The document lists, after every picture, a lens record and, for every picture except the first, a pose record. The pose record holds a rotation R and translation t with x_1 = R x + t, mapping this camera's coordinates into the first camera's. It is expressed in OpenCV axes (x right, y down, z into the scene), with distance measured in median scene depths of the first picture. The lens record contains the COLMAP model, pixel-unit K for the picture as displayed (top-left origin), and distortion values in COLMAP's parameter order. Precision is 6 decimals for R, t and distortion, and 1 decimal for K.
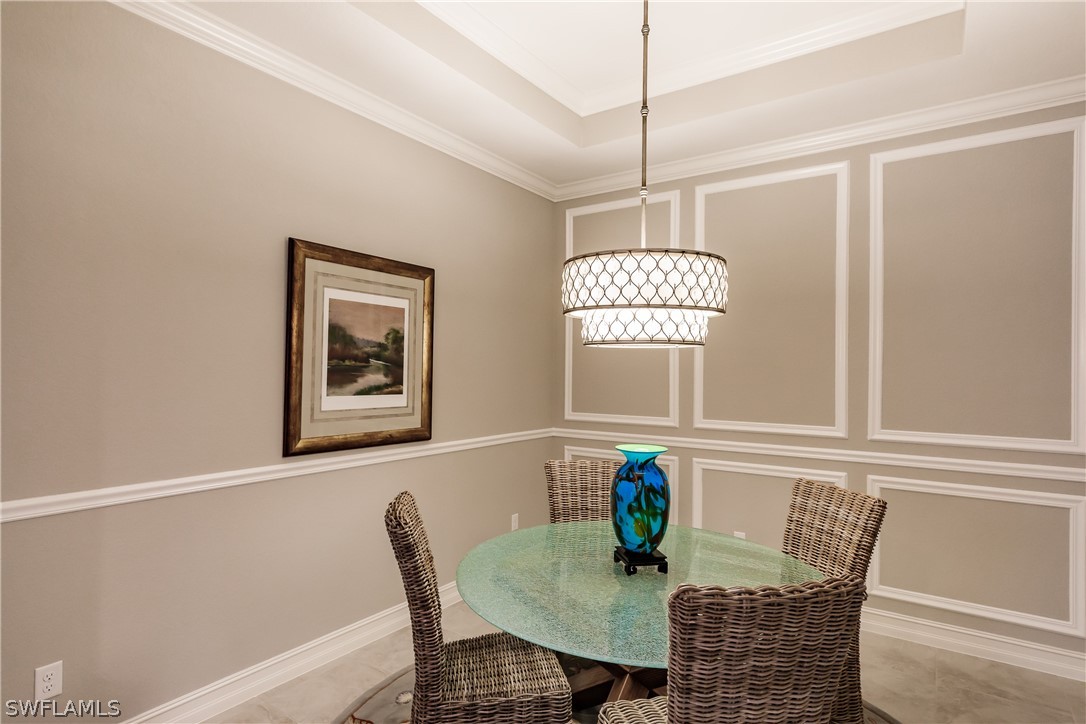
lens RADIAL K [[584.5, 0, 544.1], [0, 584.5, 364.5], [0, 0, 1]] dist [0.000741, -0.000339]
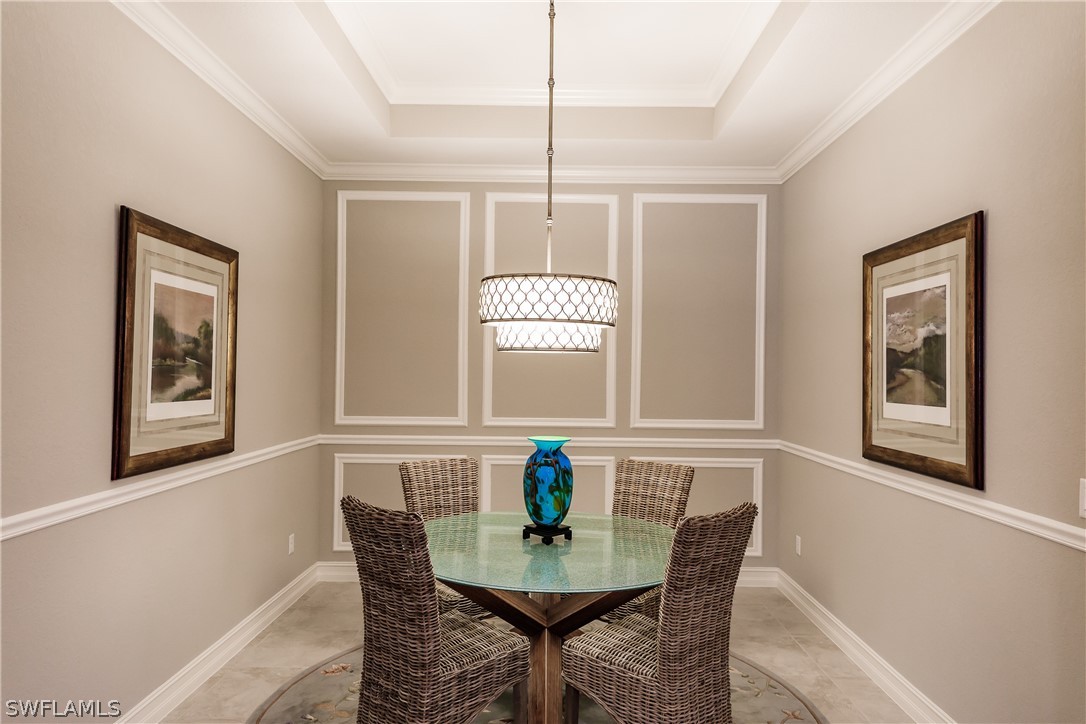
lens RADIAL K [[726.9, 0, 545.1], [0, 726.9, 360.7], [0, 0, 1]] dist [0.005396, 0.002719]
pose [[0.815172, 0.007905, 0.579165, -0.522168], [-0.009997, 0.999950, 0.000422, -0.011024], [-0.579132, -0.006134, 0.815210, -0.145579]]
